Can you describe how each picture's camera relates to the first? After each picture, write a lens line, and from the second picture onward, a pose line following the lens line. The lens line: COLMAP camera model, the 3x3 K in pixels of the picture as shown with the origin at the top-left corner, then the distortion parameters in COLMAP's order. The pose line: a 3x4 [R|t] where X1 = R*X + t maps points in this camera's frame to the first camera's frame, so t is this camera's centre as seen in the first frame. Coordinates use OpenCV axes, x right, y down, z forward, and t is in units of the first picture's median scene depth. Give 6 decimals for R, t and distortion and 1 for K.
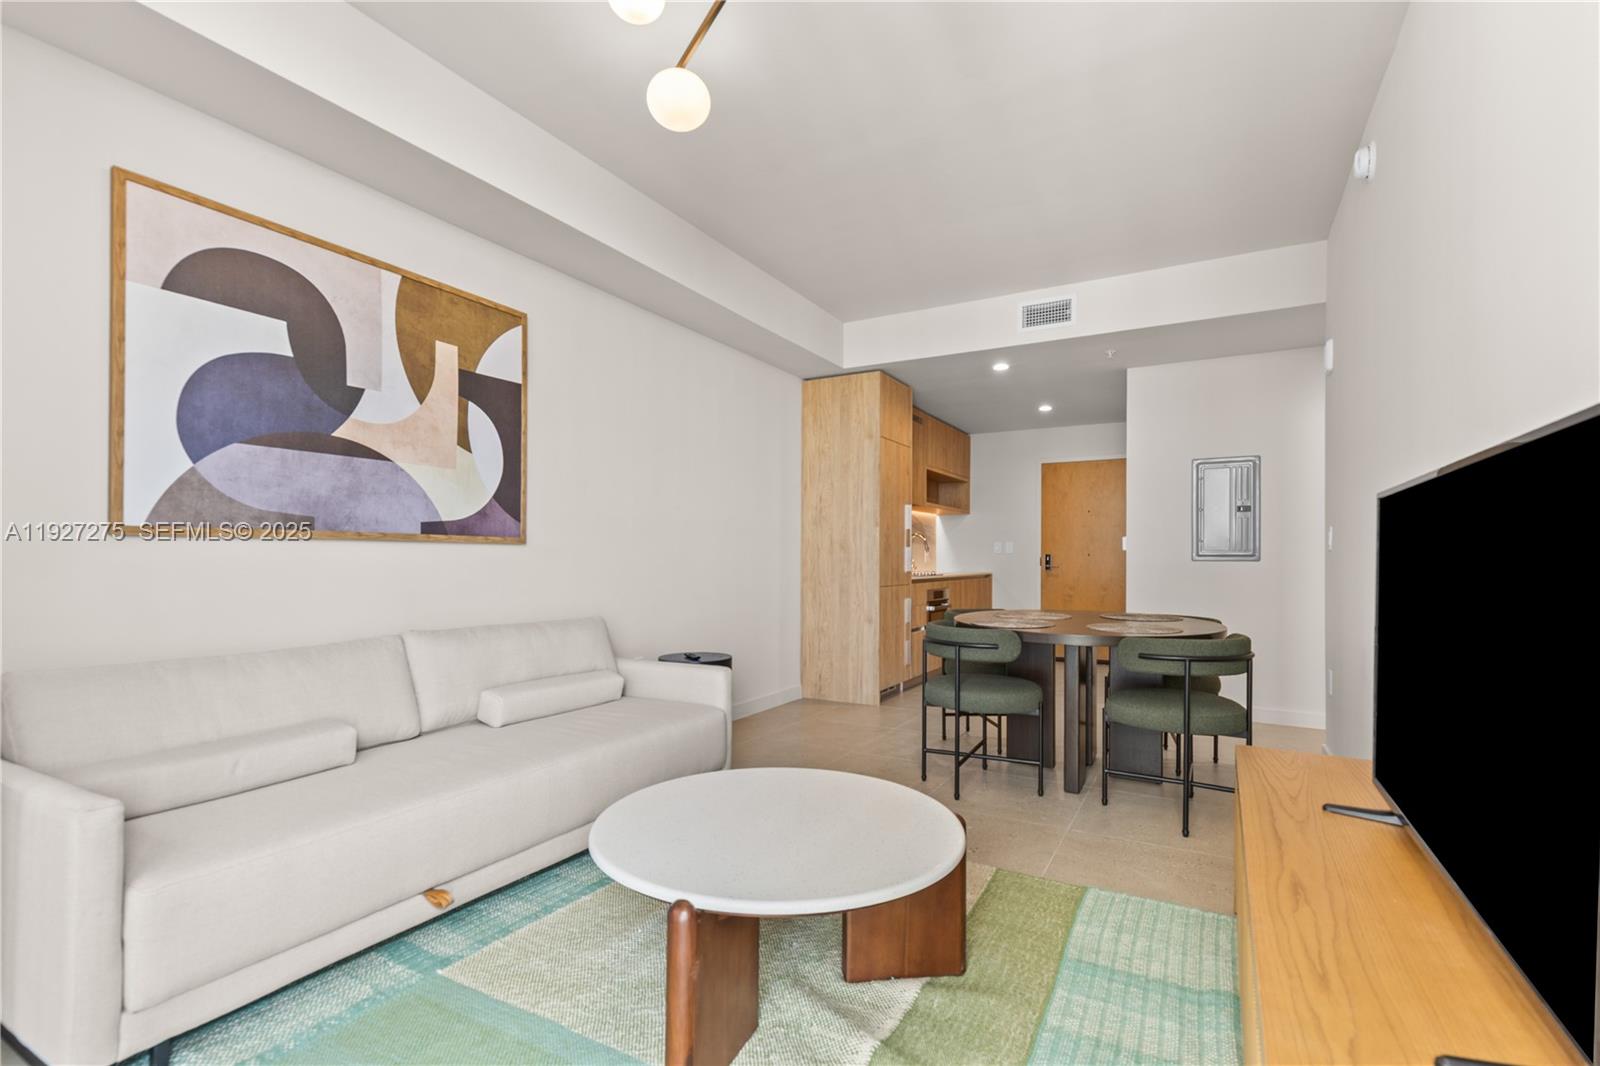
lens RADIAL K [[736.3, 0, 793.8], [0, 736.3, 547.3], [0, 0, 1]] dist [0.001143, -0.000437]
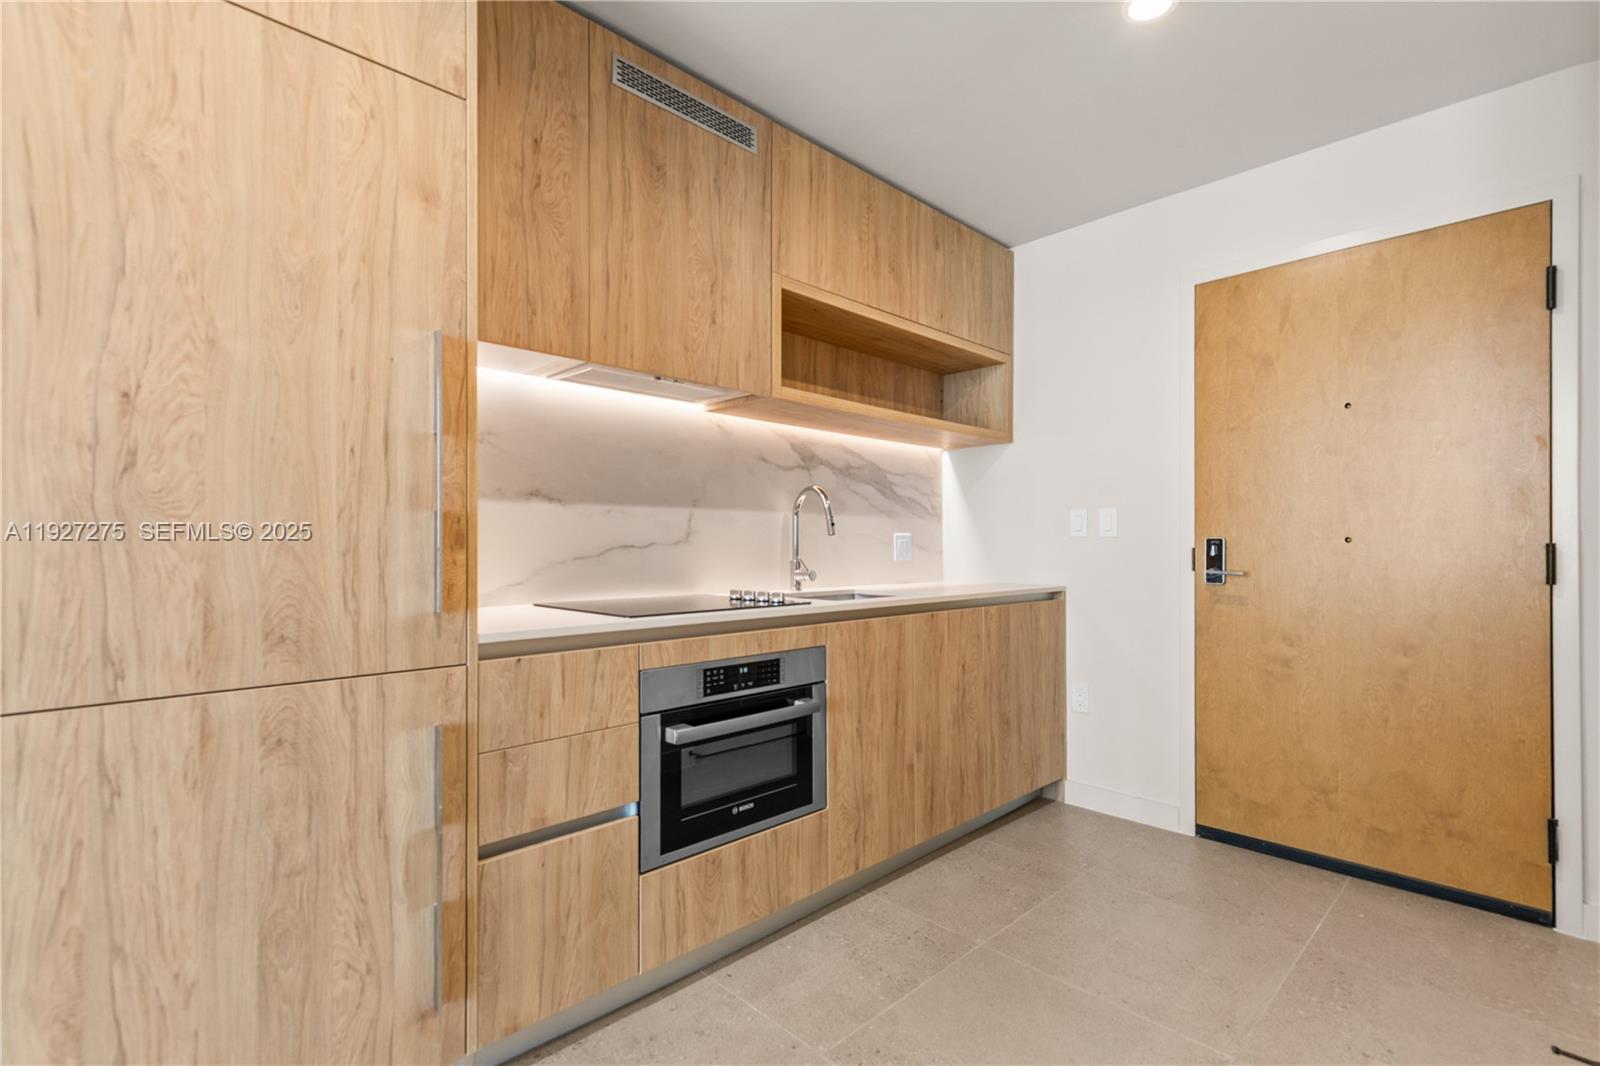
lens RADIAL K [[736.3, 0, 806.1], [0, 736.3, 540.1], [0, 0, 1]] dist [0.001143, -0.000437]
pose [[0.960603, -0.009439, -0.277766, 0.246500], [0.010921, 0.999933, 0.003789, 0.006597], [0.277711, -0.006674, 0.960641, 0.587149]]
